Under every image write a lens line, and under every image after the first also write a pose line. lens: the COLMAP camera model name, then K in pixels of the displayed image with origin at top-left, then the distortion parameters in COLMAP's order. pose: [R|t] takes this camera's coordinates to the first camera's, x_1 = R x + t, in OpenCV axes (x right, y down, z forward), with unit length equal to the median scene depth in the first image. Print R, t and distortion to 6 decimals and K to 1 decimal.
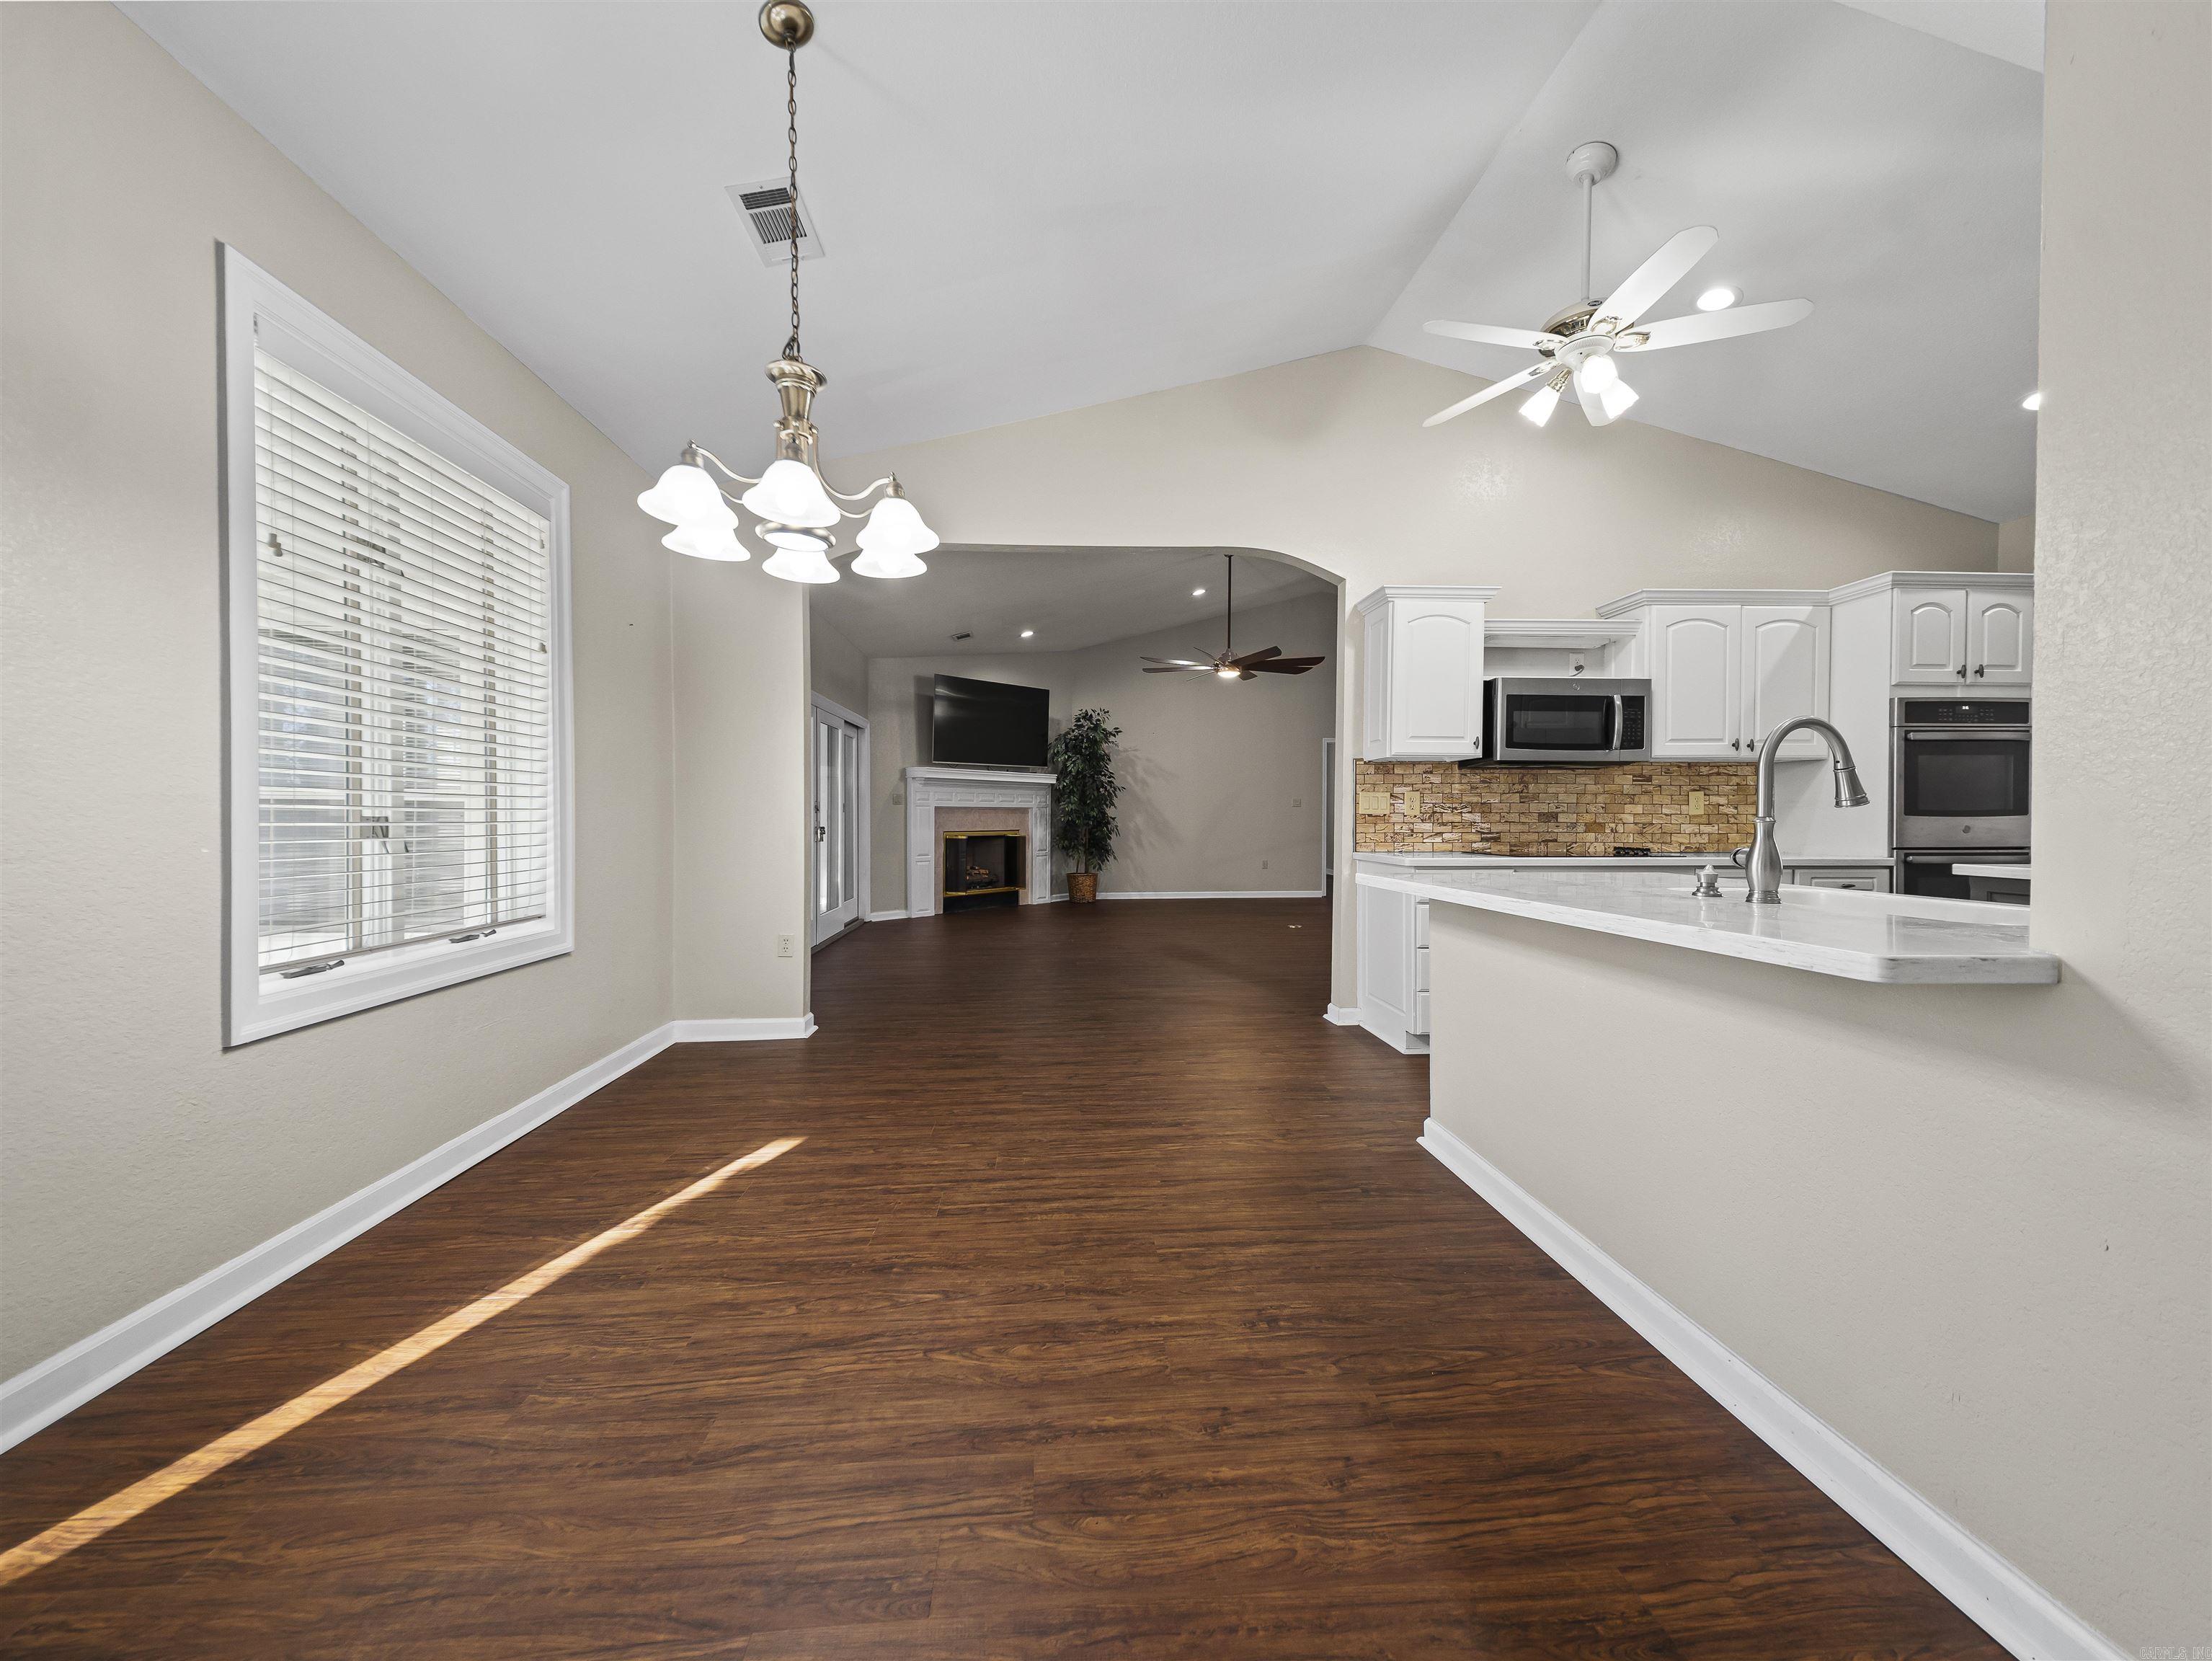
lens RADIAL K [[840.7, 0, 1116.6], [0, 840.7, 847.9], [0, 0, 1]] dist [0.067025, -0.026764]
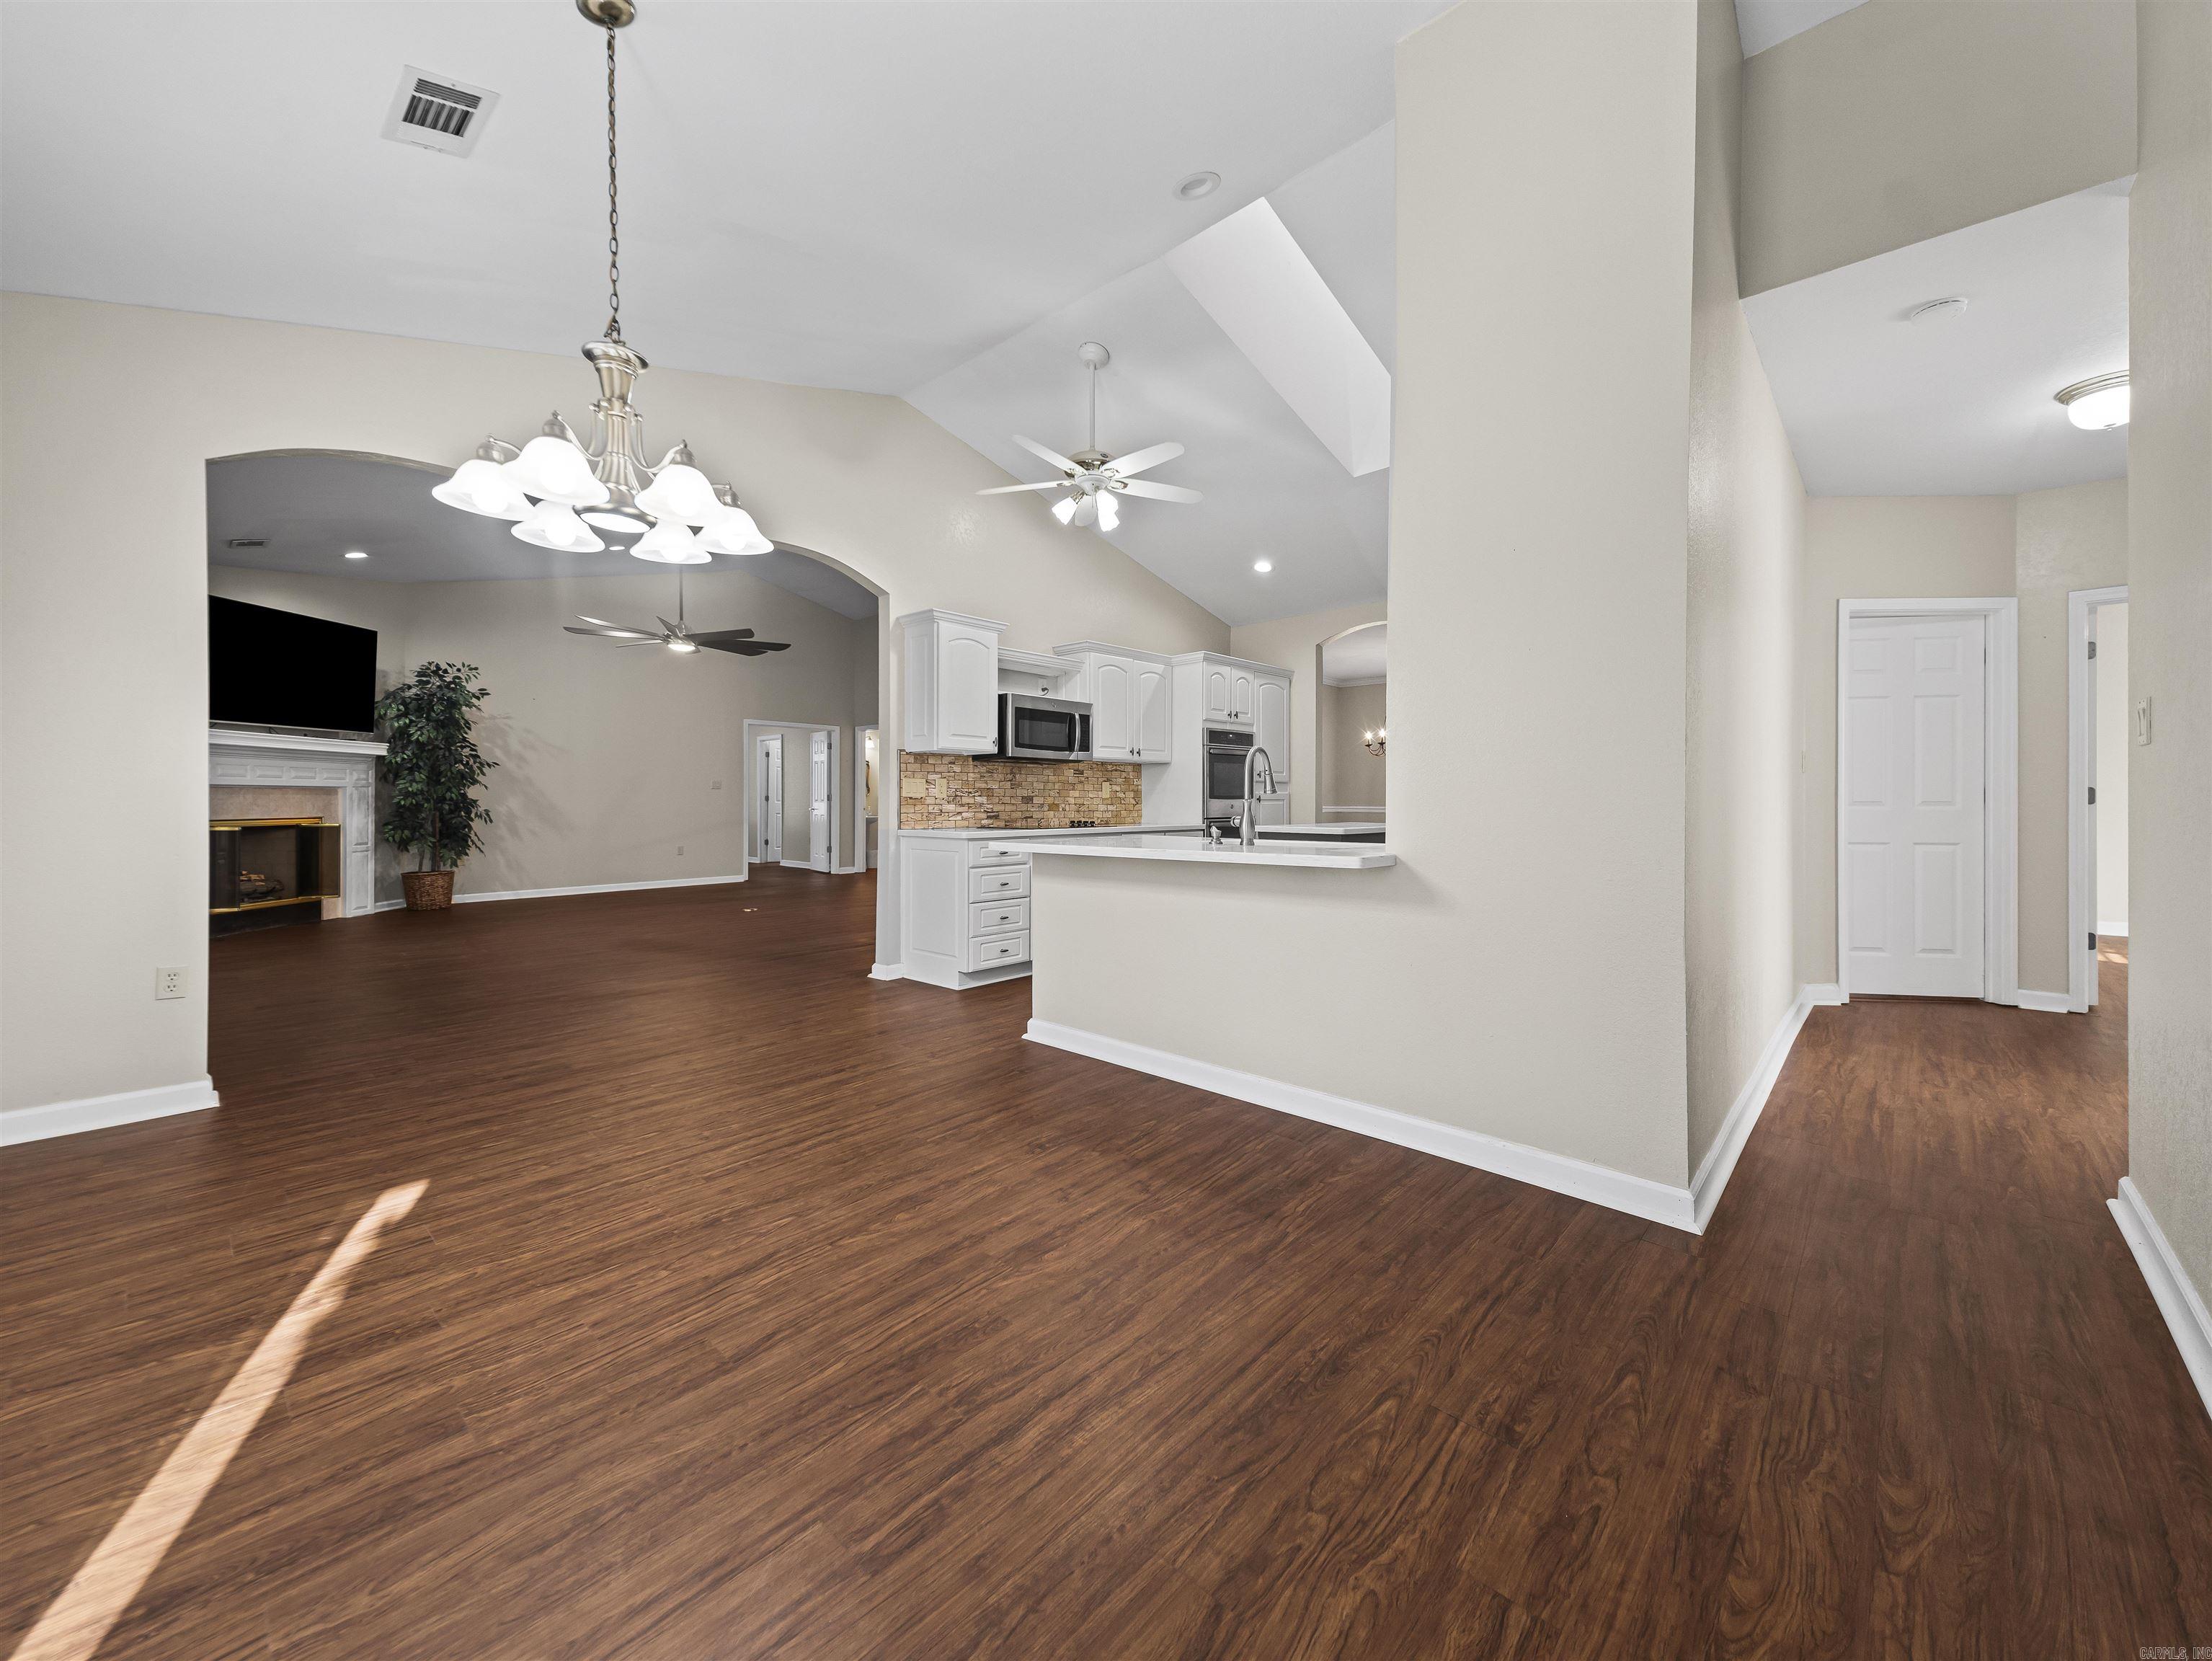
lens RADIAL K [[840.7, 0, 1116.6], [0, 840.7, 847.9], [0, 0, 1]] dist [0.067025, -0.026764]
pose [[0.735051, -0.041199, 0.676759, -0.337042], [0.027526, 0.999143, 0.030928, 0.002756], [-0.677453, -0.004105, 0.735555, -0.070834]]
